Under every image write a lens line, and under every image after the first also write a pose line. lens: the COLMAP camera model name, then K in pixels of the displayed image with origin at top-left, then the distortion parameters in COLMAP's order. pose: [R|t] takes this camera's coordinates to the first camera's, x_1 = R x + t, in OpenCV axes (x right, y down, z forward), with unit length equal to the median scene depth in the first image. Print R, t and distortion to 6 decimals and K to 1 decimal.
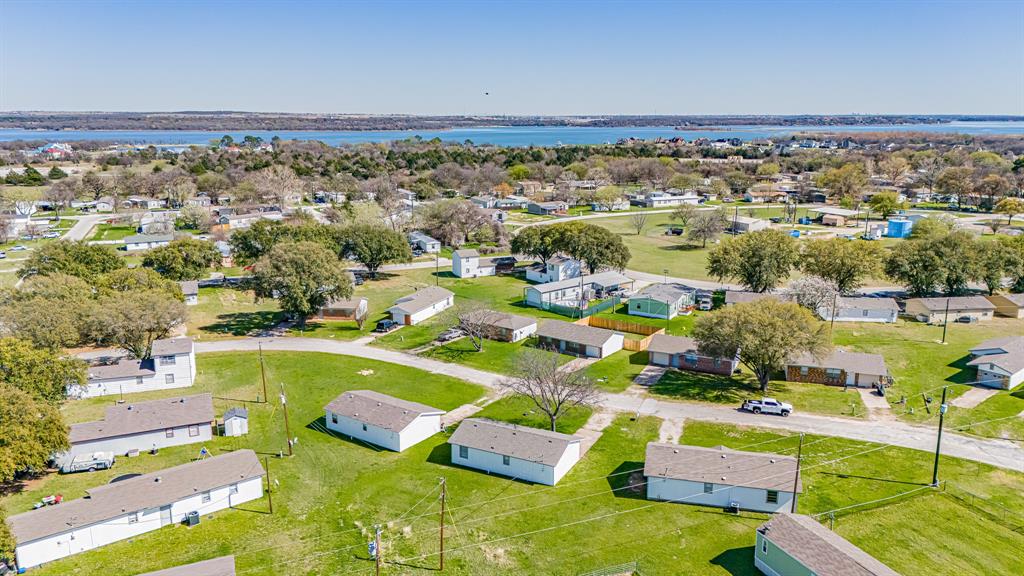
lens RADIAL K [[752.8, 0, 512.9], [0, 752.8, 286.9], [0, 0, 1]] dist [0.081848, -0.075324]
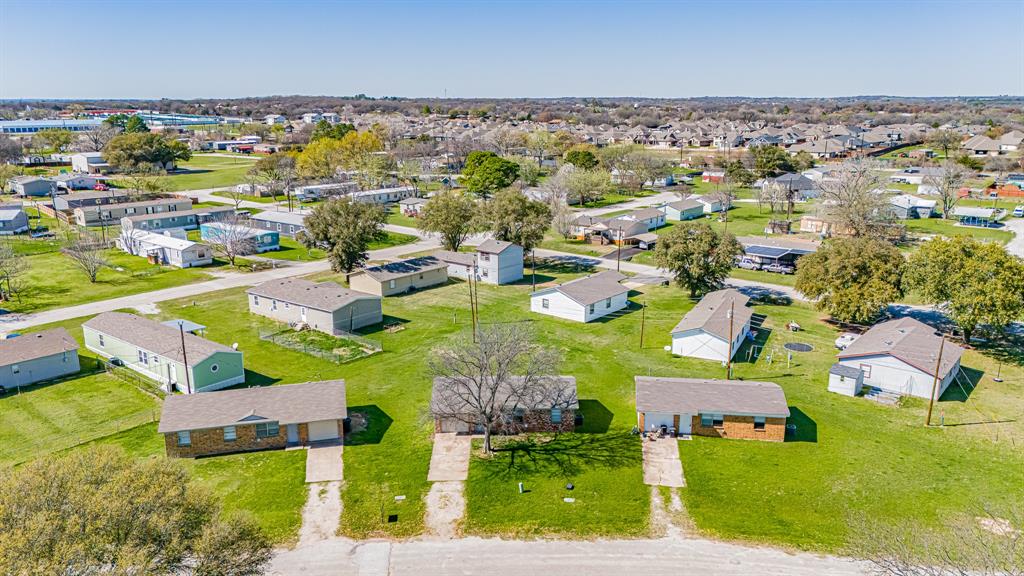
lens RADIAL K [[752.8, 0, 517.7], [0, 752.8, 290.9], [0, 0, 1]] dist [0.081848, -0.075324]
pose [[-0.883410, 0.116983, -0.453764, 0.211830], [-0.100031, 0.898940, 0.426498, -0.152178], [0.457800, 0.422163, -0.782431, 0.959376]]
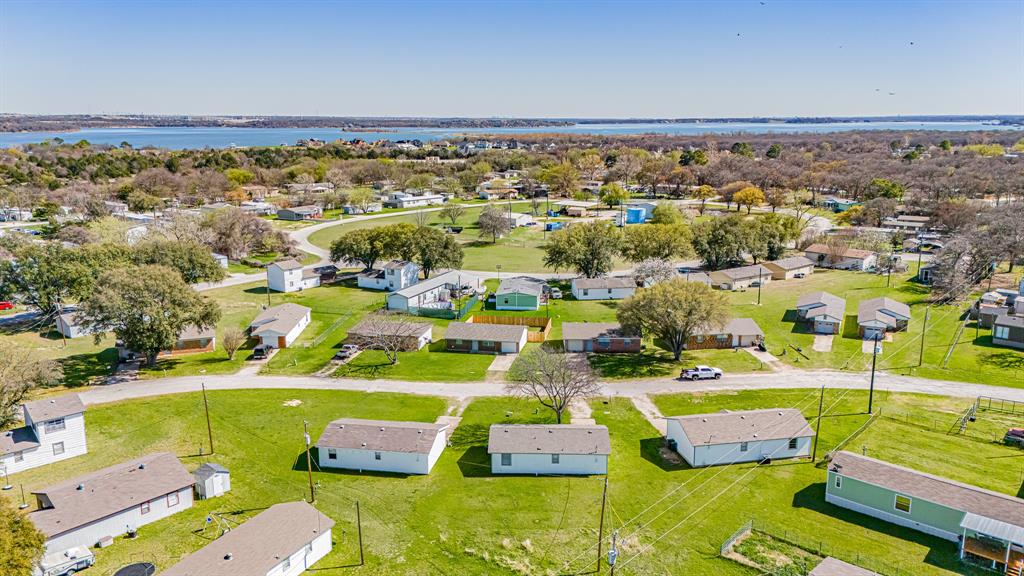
lens RADIAL K [[752.8, 0, 513.2], [0, 752.8, 293.2], [0, 0, 1]] dist [0.081848, -0.075324]
pose [[0.903905, -0.097358, 0.416506, -0.261238], [0.094874, 0.995131, 0.026713, -0.012060], [-0.417079, 0.015370, 0.908740, 0.062831]]
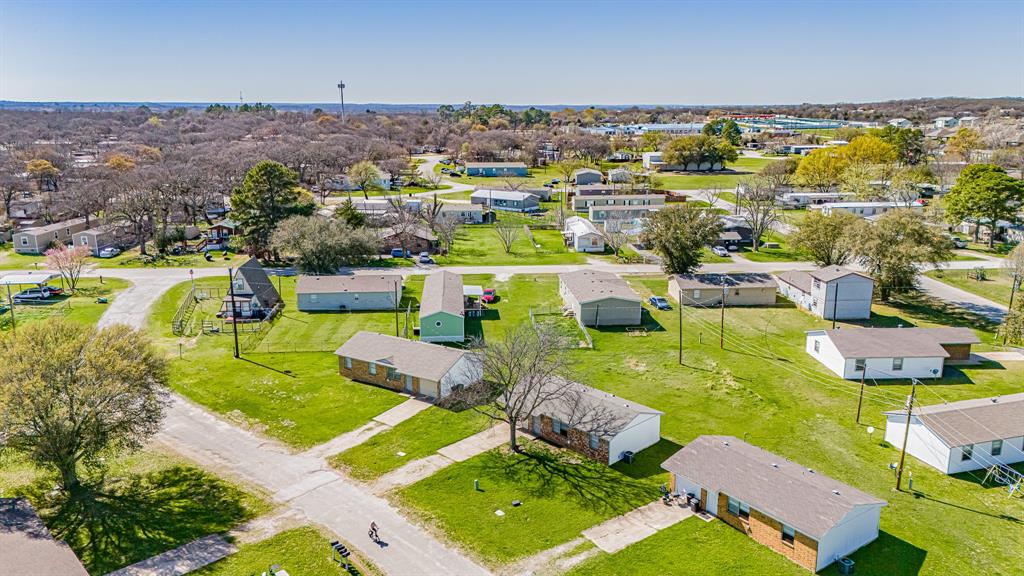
lens RADIAL K [[752.8, 0, 513.2], [0, 752.8, 288.4], [0, 0, 1]] dist [0.081848, -0.075324]
pose [[-0.944592, -0.072669, 0.320101, -0.107218], [0.076246, 0.899938, 0.429299, -0.158150], [-0.319268, 0.429919, -0.844534, 0.985325]]
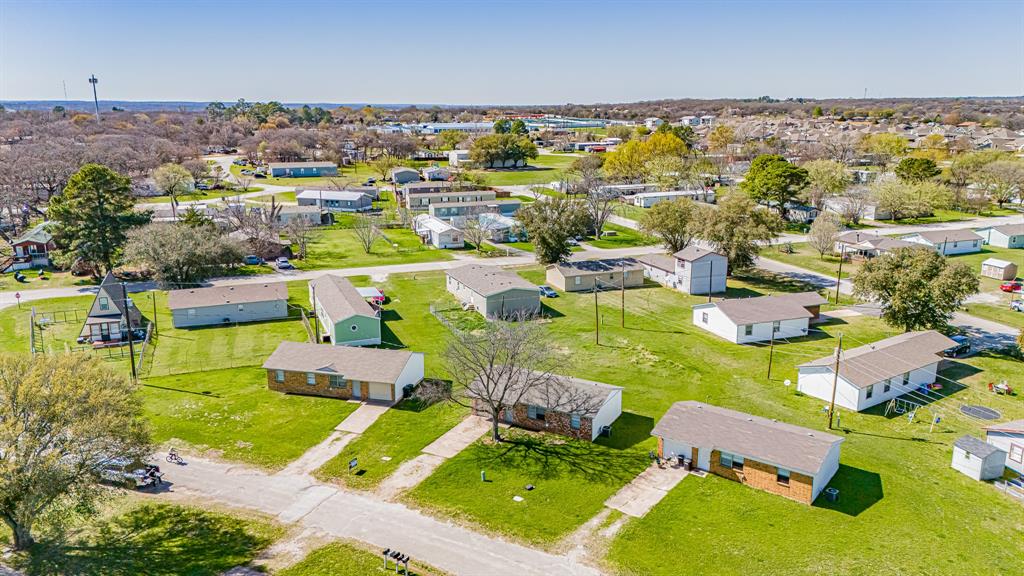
lens RADIAL K [[752.8, 0, 514.3], [0, 752.8, 292.6], [0, 0, 1]] dist [0.081848, -0.075324]
pose [[-0.999457, -0.002688, 0.032839, 0.006704], [0.012312, 0.894003, 0.447892, -0.163507], [-0.030562, 0.448053, -0.893484, 1.016471]]
